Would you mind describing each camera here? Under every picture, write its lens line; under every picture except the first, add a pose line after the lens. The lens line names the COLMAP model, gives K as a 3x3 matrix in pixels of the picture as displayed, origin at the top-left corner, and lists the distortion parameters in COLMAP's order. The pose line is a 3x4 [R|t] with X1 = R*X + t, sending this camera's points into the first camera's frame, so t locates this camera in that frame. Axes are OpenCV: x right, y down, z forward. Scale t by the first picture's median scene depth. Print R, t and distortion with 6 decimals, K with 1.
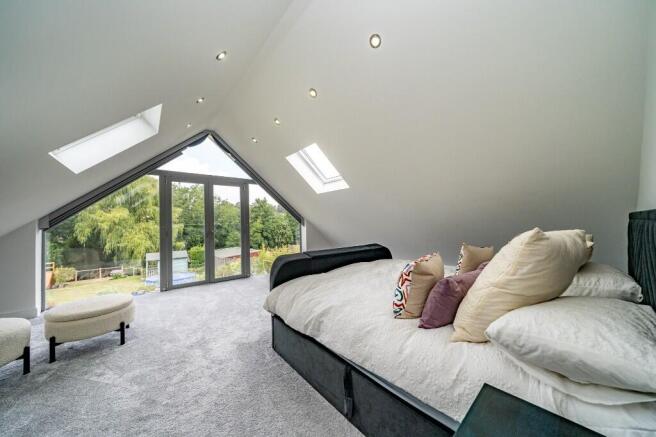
lens RADIAL K [[225.2, 0, 326.9], [0, 225.2, 218.4], [0, 0, 1]] dist [-0.002378, -0.000195]
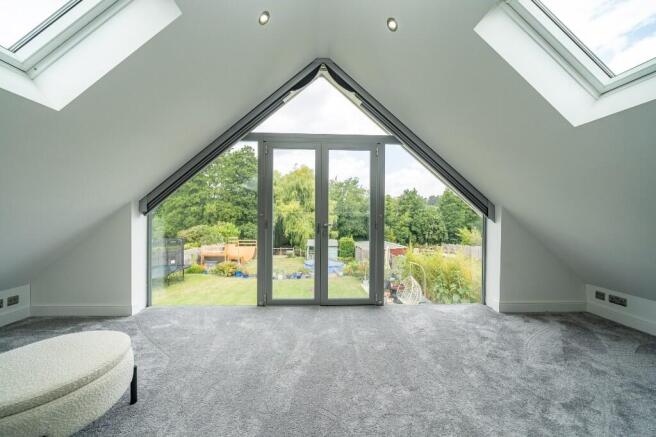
lens RADIAL K [[229.4, 0, 326.0], [0, 229.4, 218.2], [0, 0, 1]] dist [-0.000108, -0.000043]
pose [[0.805128, 0.031497, -0.592264, -0.107841], [-0.014235, 0.999327, 0.033793, 0.016328], [0.592930, -0.018777, 0.805035, 0.408899]]
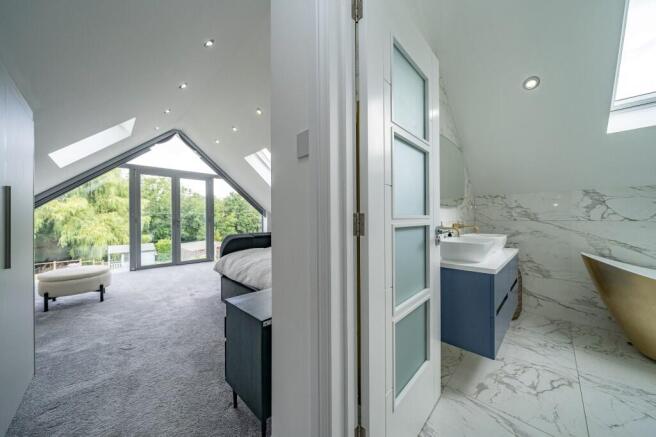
lens RADIAL K [[225.2, 0, 326.9], [0, 225.2, 218.4], [0, 0, 1]] dist [-0.002378, -0.000195]
pose [[0.994946, 0.016819, 0.098989, 0.099416], [-0.018821, 0.999636, 0.019327, 0.012467], [-0.098628, -0.021092, 0.994901, -0.164804]]
